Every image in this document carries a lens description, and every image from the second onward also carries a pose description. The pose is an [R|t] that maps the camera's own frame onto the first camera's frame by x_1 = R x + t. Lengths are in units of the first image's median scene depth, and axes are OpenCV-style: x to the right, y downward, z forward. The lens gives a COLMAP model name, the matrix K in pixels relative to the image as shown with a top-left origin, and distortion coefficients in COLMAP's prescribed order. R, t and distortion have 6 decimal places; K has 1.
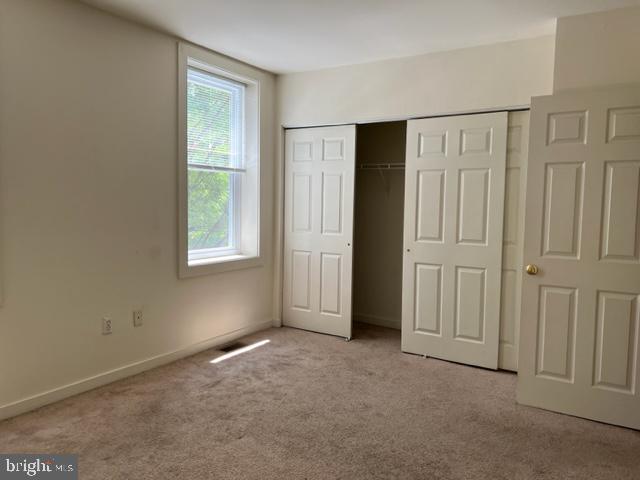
lens RADIAL K [[484.3, 0, 319.1], [0, 484.3, 241.0], [0, 0, 1]] dist [0.024854, -0.038304]
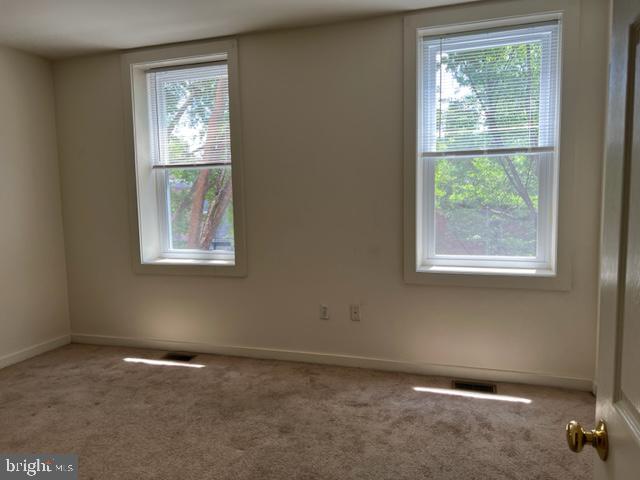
lens RADIAL K [[484.3, 0, 320.0], [0, 484.3, 236.6], [0, 0, 1]] dist [0.024854, -0.038304]
pose [[0.241551, 0.072226, -0.967697, 0.581735], [-0.059009, 0.996474, 0.059644, -0.057070], [0.968592, 0.042696, 0.244961, 0.683184]]
